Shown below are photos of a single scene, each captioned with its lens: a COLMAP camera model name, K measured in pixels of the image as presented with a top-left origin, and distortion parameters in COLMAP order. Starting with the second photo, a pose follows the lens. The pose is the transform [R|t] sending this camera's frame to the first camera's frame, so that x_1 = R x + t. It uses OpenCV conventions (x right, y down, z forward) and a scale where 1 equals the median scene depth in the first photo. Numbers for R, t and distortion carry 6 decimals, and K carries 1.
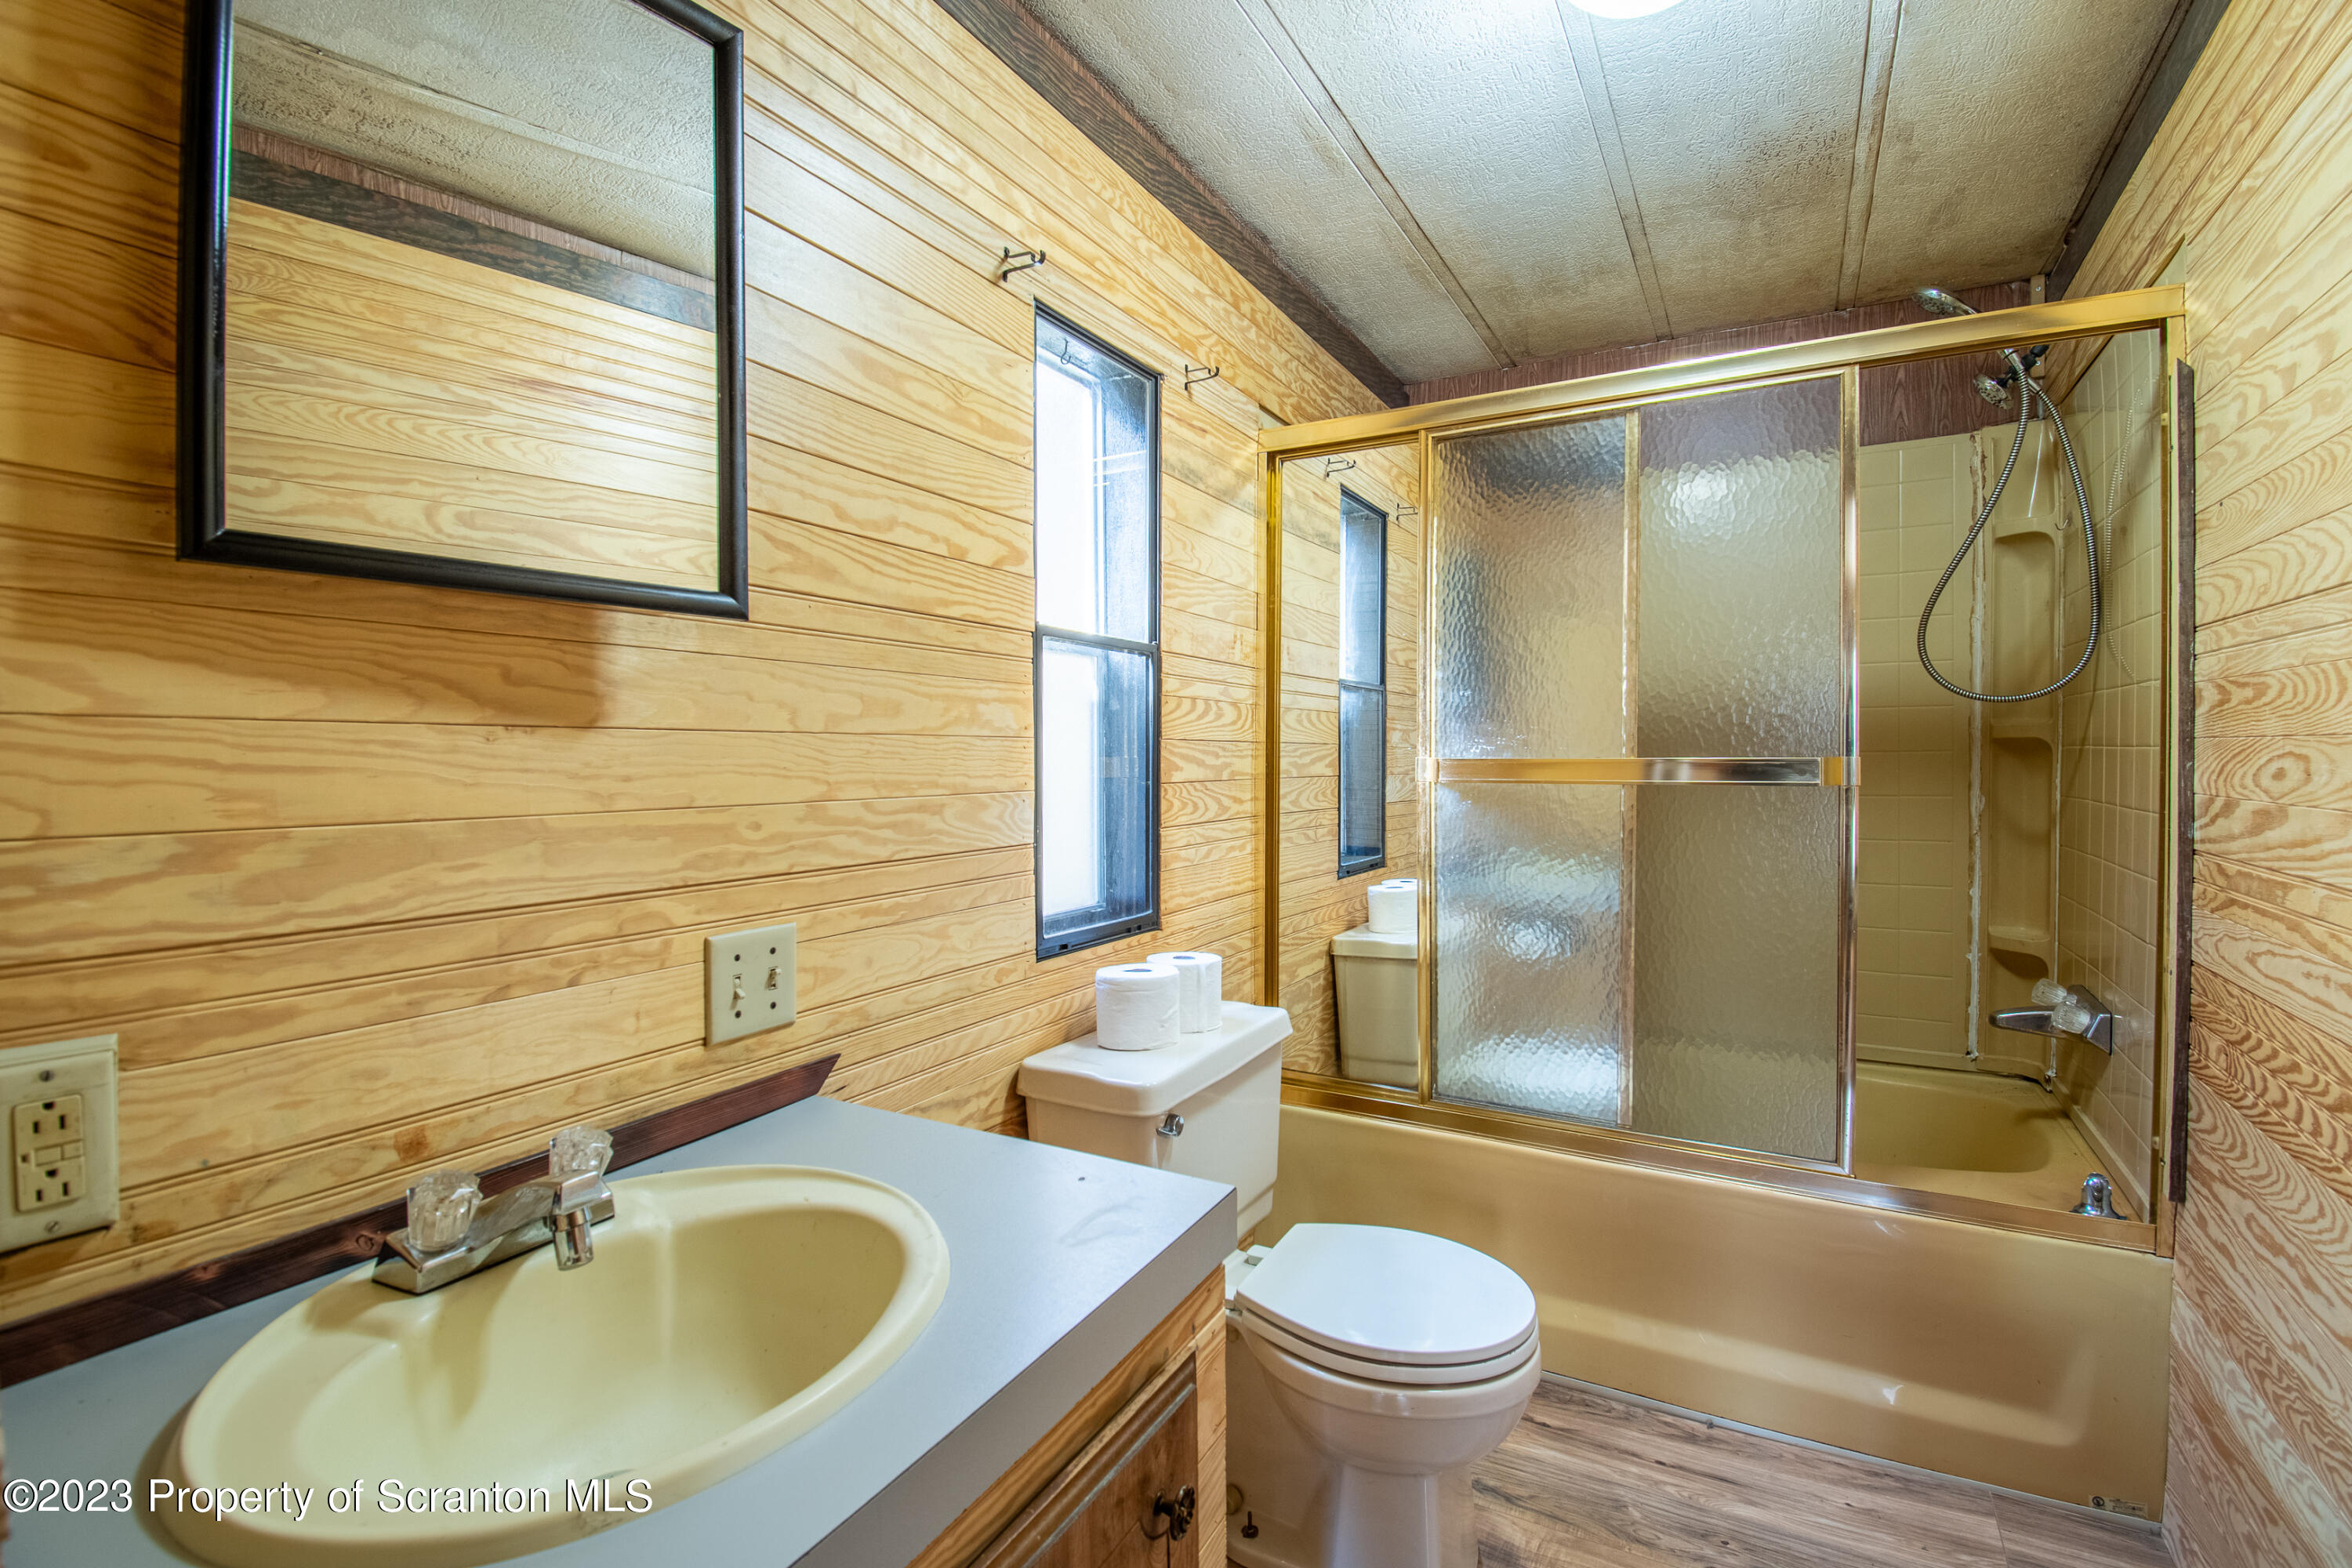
lens RADIAL K [[1048.1, 0, 1171.9], [0, 1048.1, 775.3], [0, 0, 1]] dist [-0.015029, -0.008847]
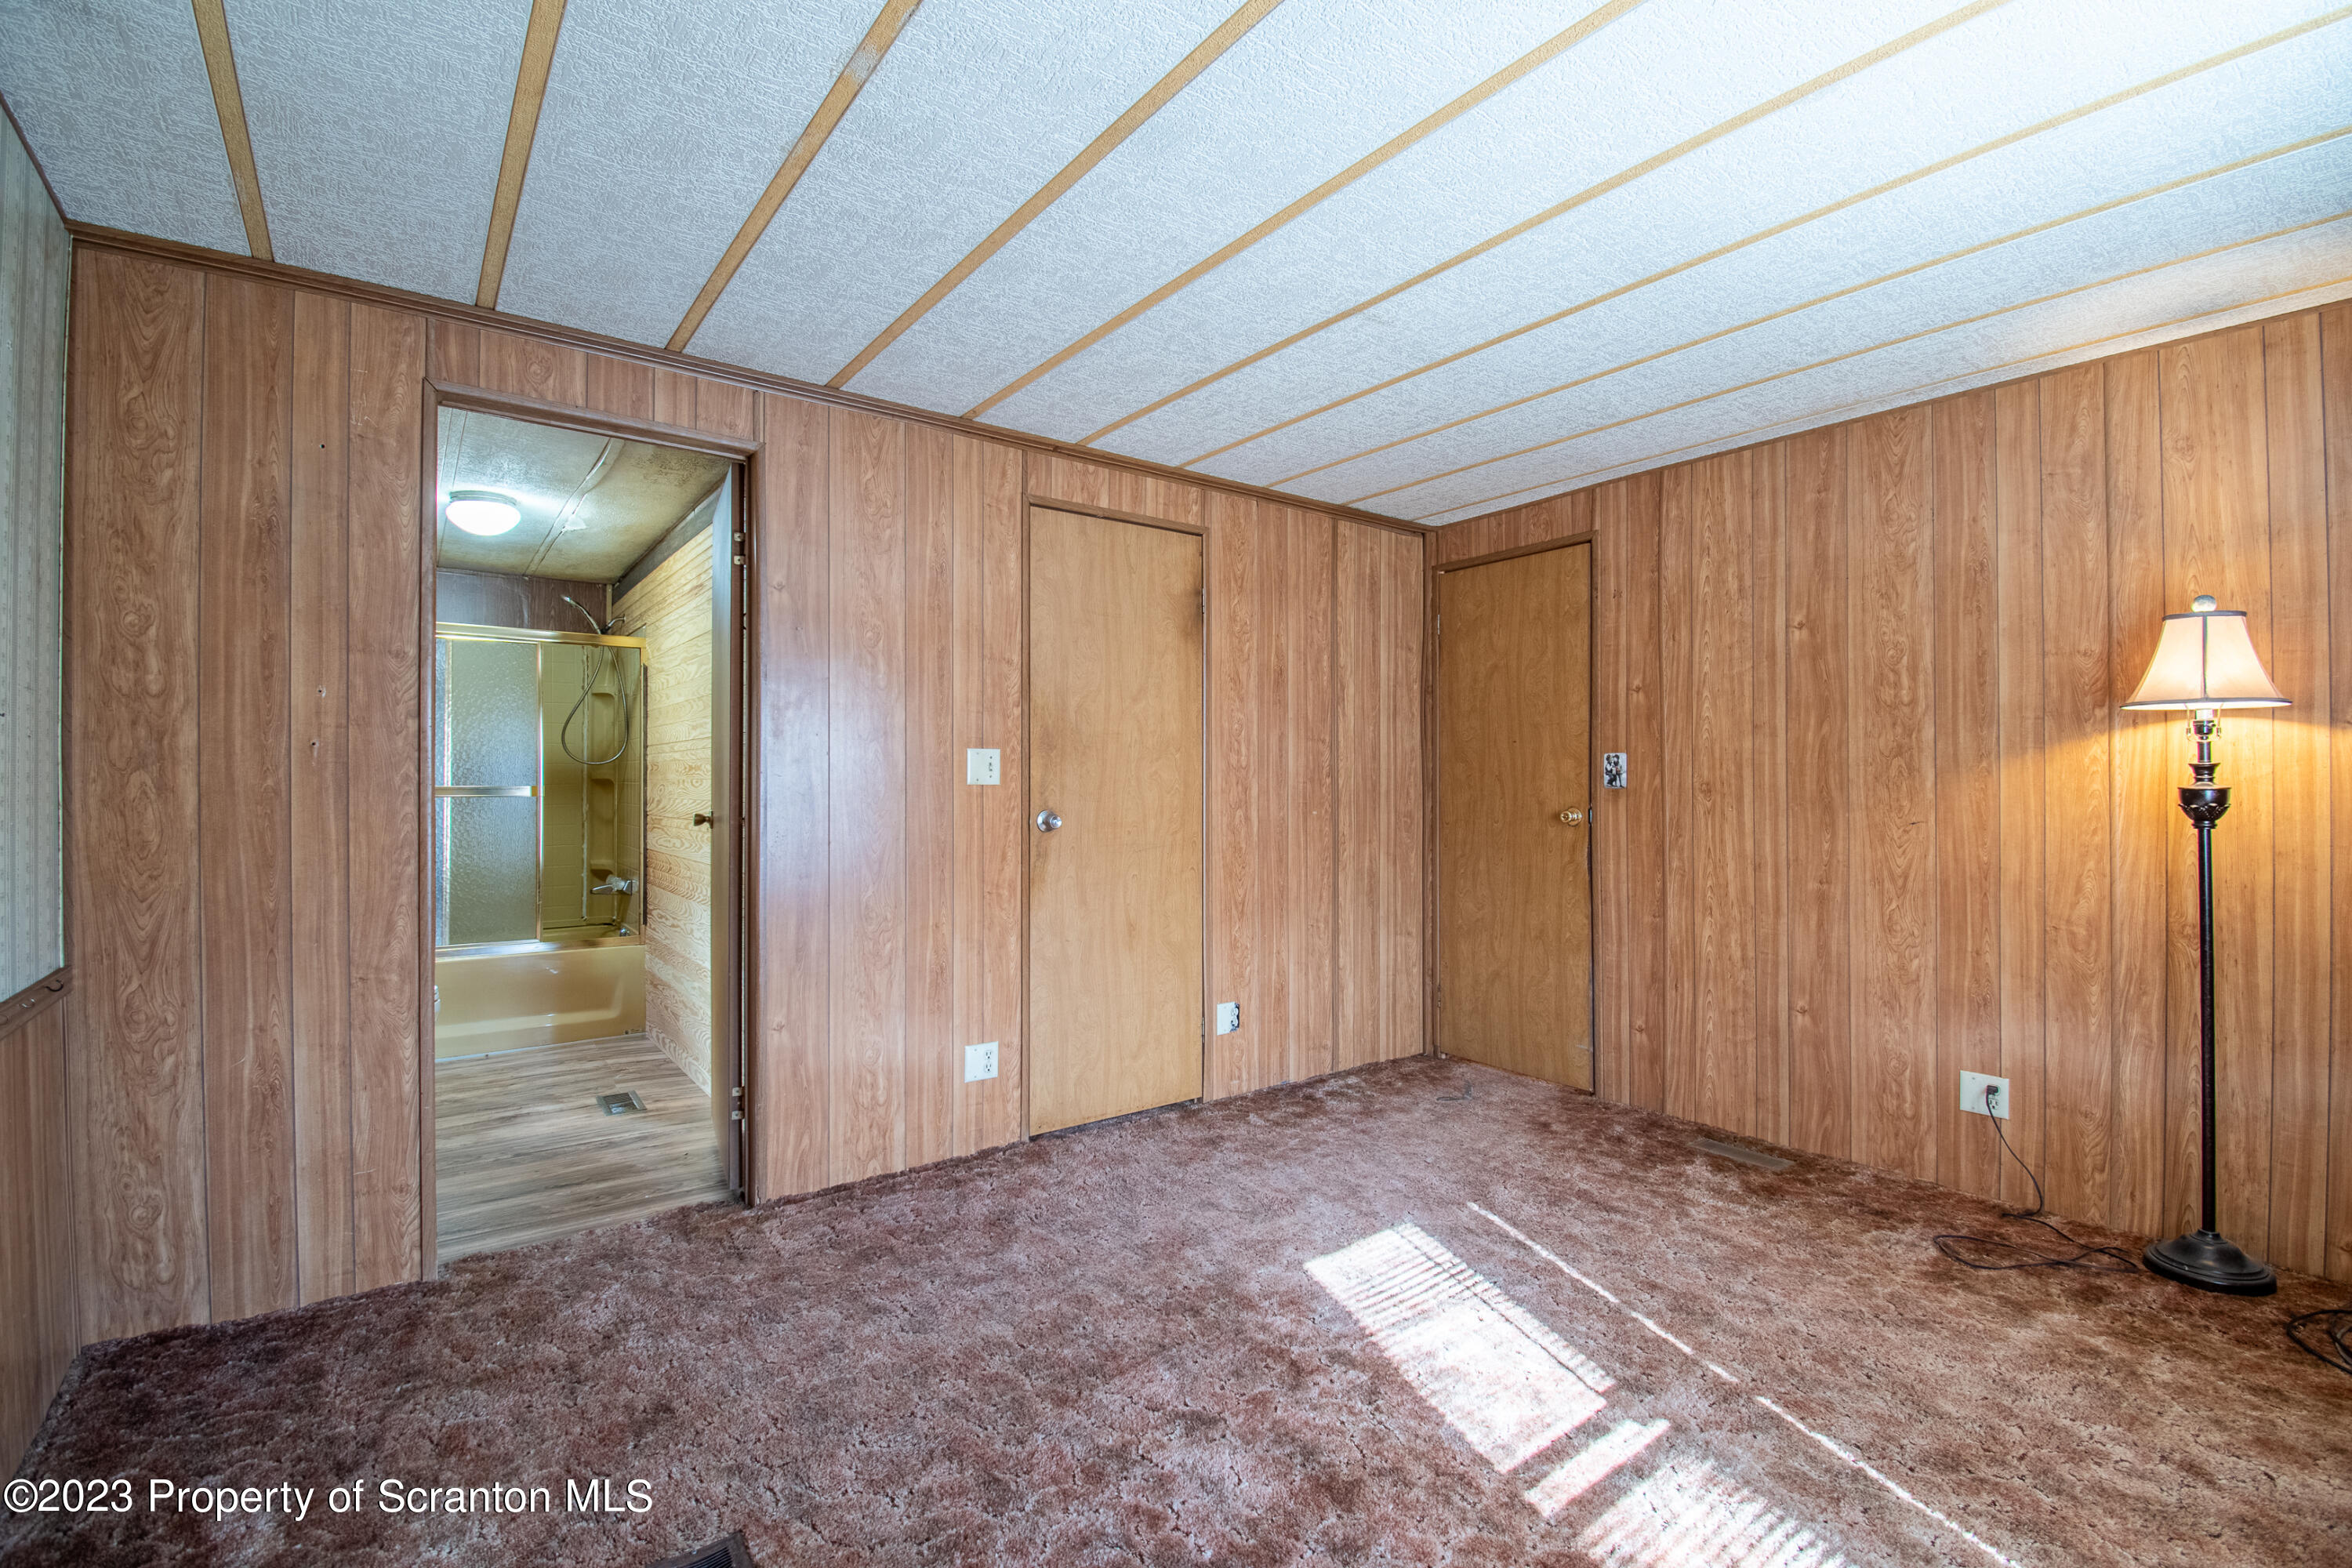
lens RADIAL K [[1048.1, 0, 1173.2], [0, 1048.1, 792.3], [0, 0, 1]] dist [-0.015029, -0.008847]
pose [[0.389842, 0.008168, 0.920846, -0.893315], [0.007272, 0.999902, -0.011948, 0.031619], [-0.920853, 0.011354, 0.389744, -1.170716]]
